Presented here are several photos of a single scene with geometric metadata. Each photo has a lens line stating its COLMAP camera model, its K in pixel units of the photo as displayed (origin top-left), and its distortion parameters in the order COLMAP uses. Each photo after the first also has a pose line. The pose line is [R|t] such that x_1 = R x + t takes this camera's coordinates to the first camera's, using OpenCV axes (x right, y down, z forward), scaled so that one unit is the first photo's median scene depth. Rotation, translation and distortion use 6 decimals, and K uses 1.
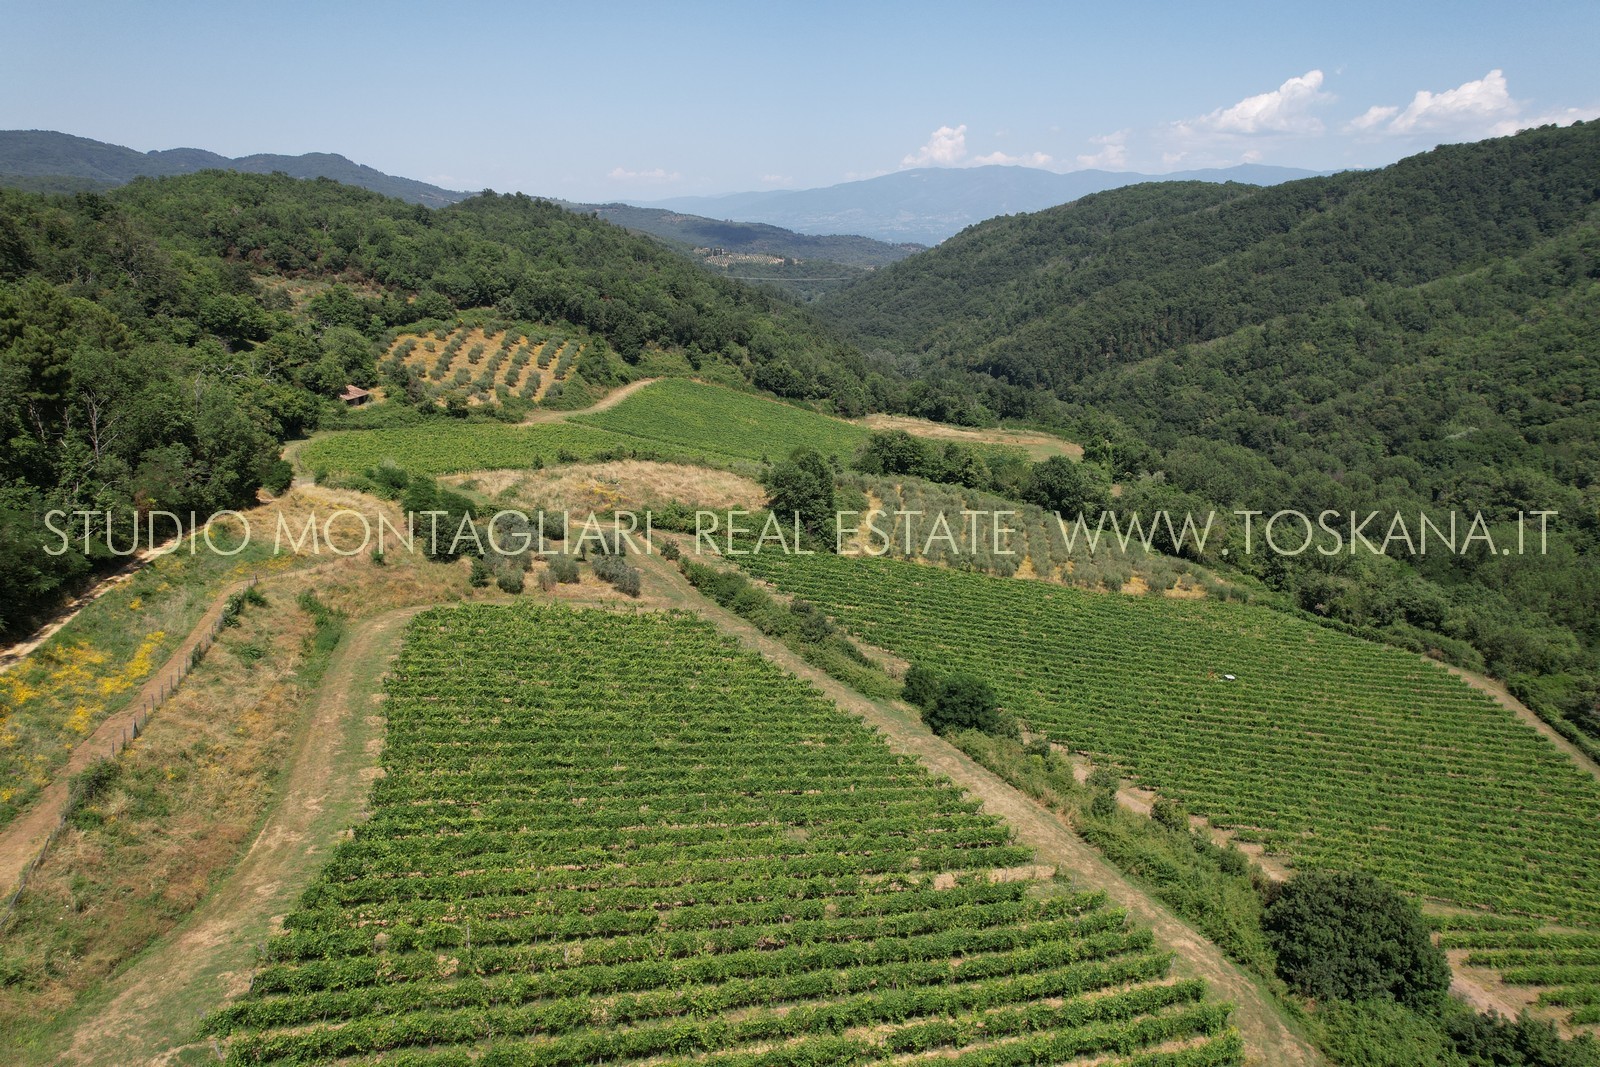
lens RADIAL K [[1019.9, 0, 795.8], [0, 1019.9, 532.1], [0, 0, 1]] dist [-0.077067, 0.070201]
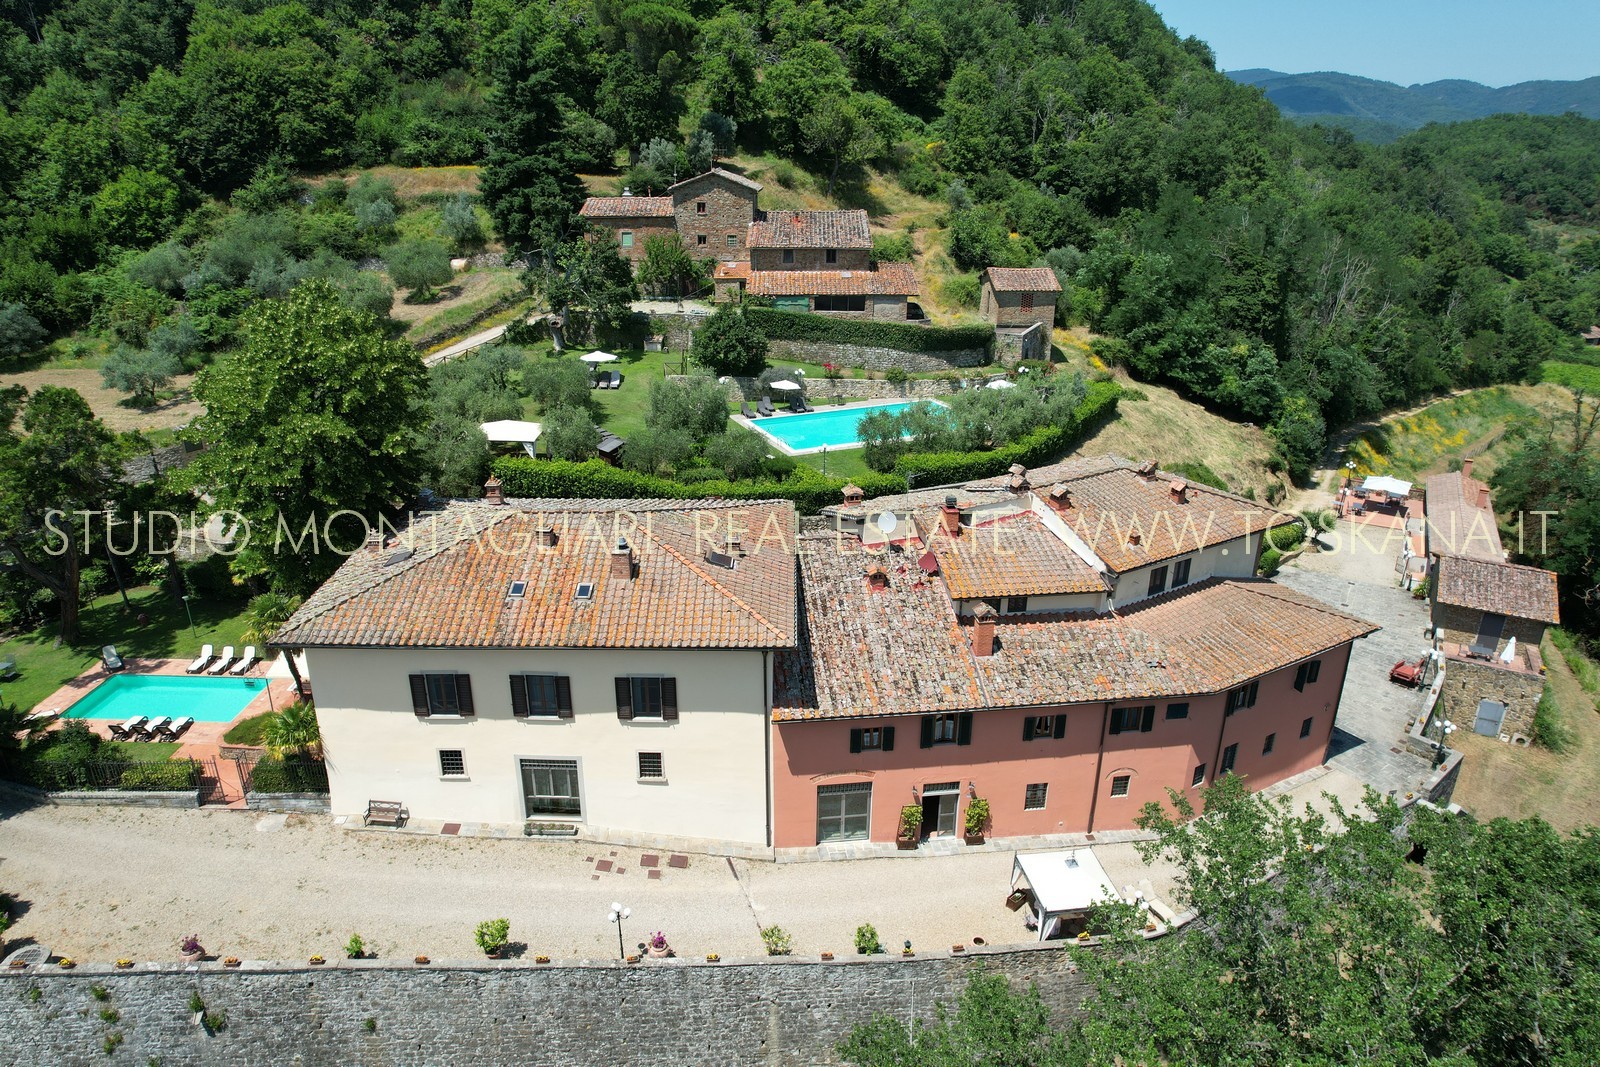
lens RADIAL K [[1019.9, 0, 799.1], [0, 1019.9, 528.4], [0, 0, 1]] dist [-0.077067, 0.070201]
pose [[0.495671, 0.308326, -0.811939, 0.038288], [-0.262056, 0.944388, 0.198642, 0.034790], [0.828032, 0.114312, 0.548904, -0.138643]]
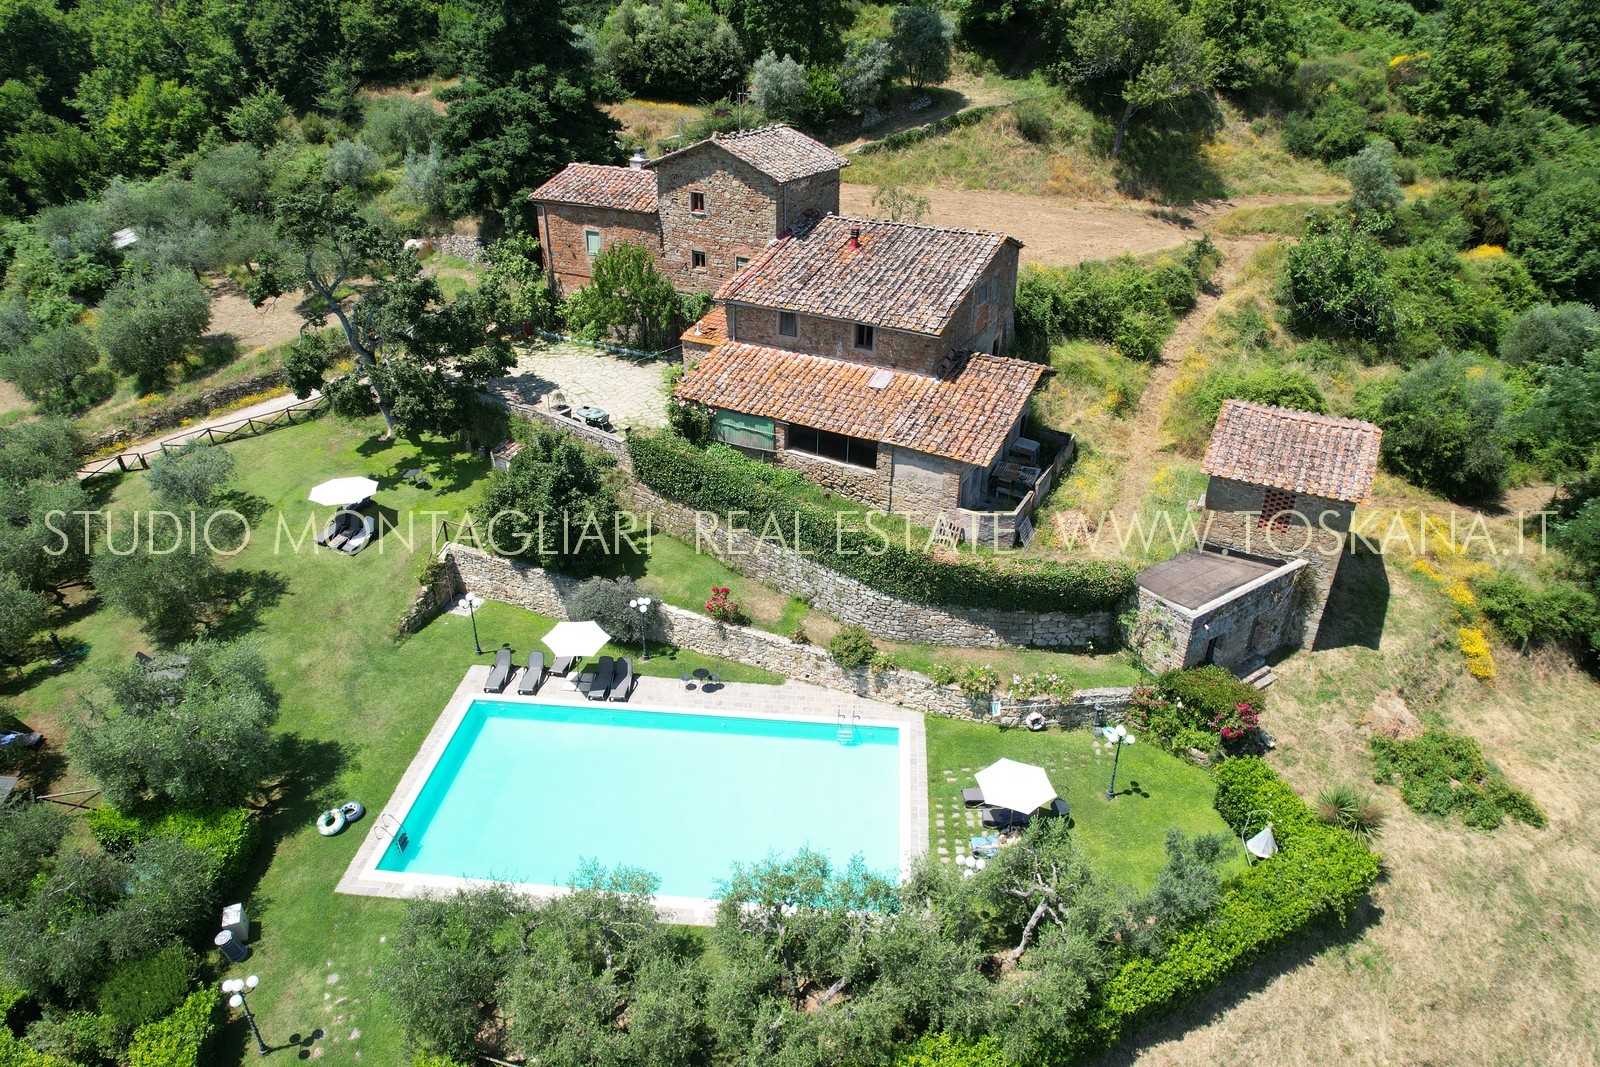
lens RADIAL K [[1019.9, 0, 799.5], [0, 1019.9, 531.7], [0, 0, 1]] dist [-0.077067, 0.070201]
pose [[-0.001421, 0.468648, -0.883384, -0.021428], [-0.309483, 0.839809, 0.446029, 0.005862], [0.950904, 0.274026, 0.143845, -0.068391]]
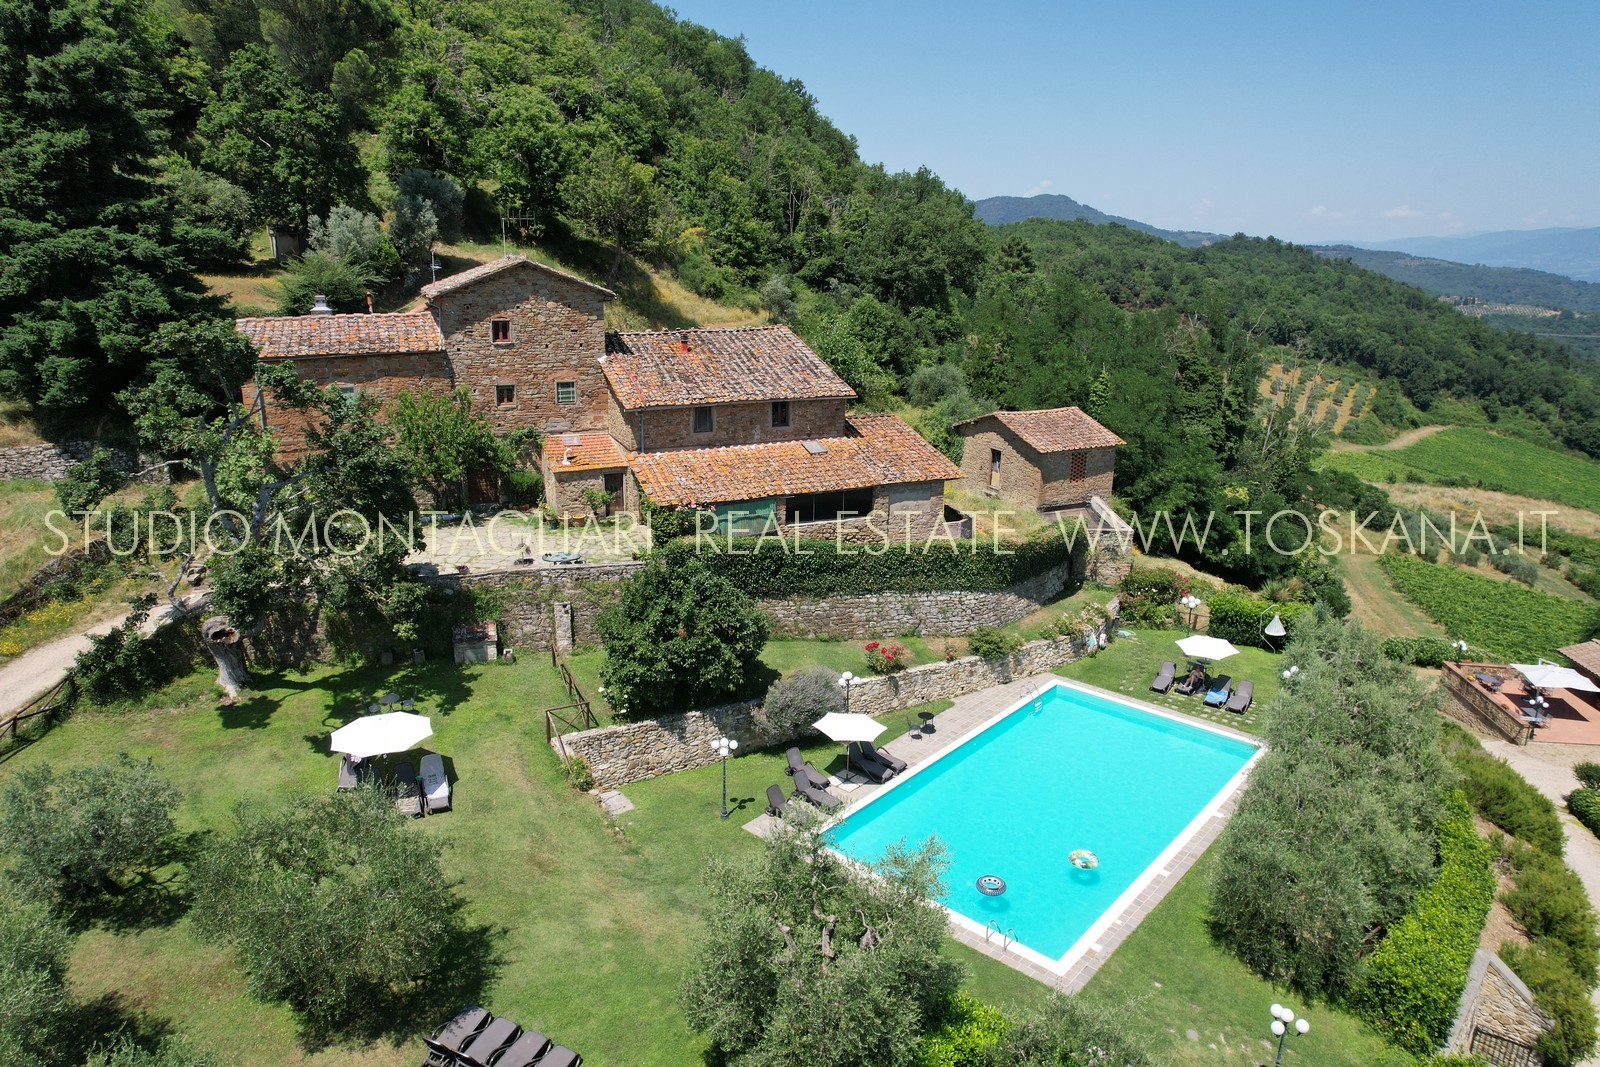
lens RADIAL K [[1019.9, 0, 797.9], [0, 1019.9, 528.7], [0, 0, 1]] dist [-0.077067, 0.070201]
pose [[0.801169, 0.158131, -0.577168, -0.045093], [-0.180045, 0.983465, 0.019526, 0.032291], [0.570712, 0.088273, 0.816392, -0.120111]]
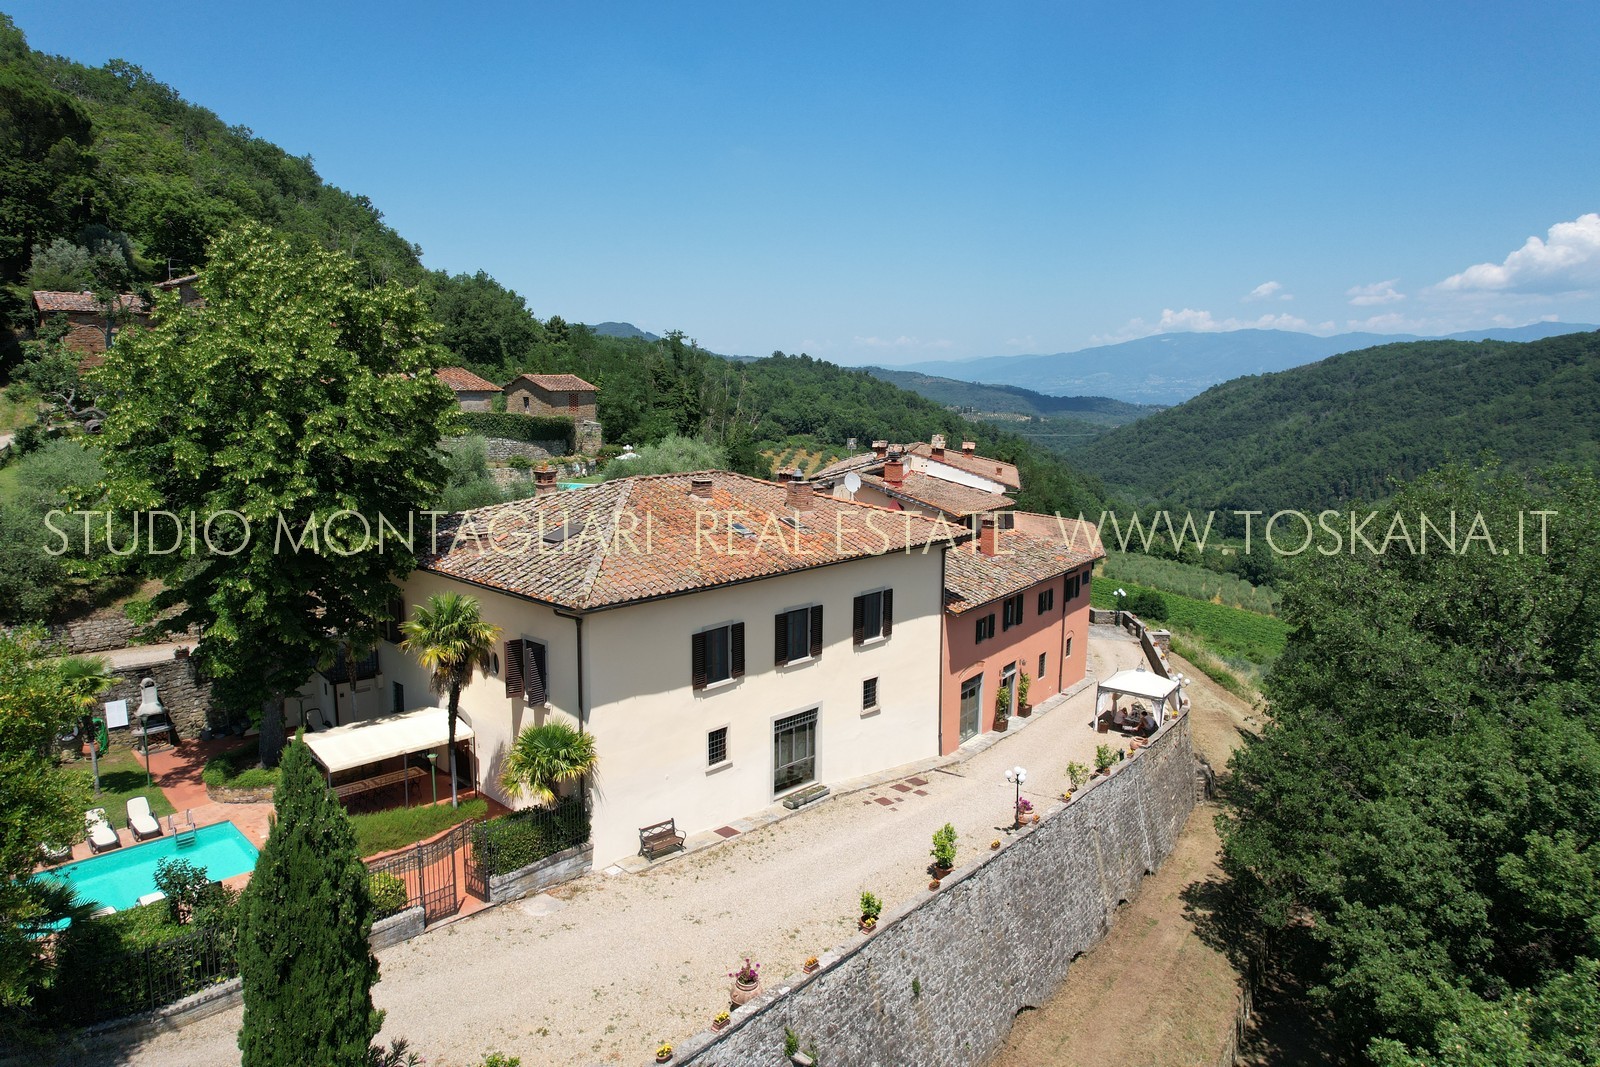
lens RADIAL K [[1019.9, 0, 798.8], [0, 1019.9, 523.9], [0, 0, 1]] dist [-0.077067, 0.070201]
pose [[0.973002, 0.030141, -0.228820, -0.006533], [-0.066613, 0.985919, -0.153384, 0.065404], [0.220975, 0.164485, 0.961309, -0.174418]]
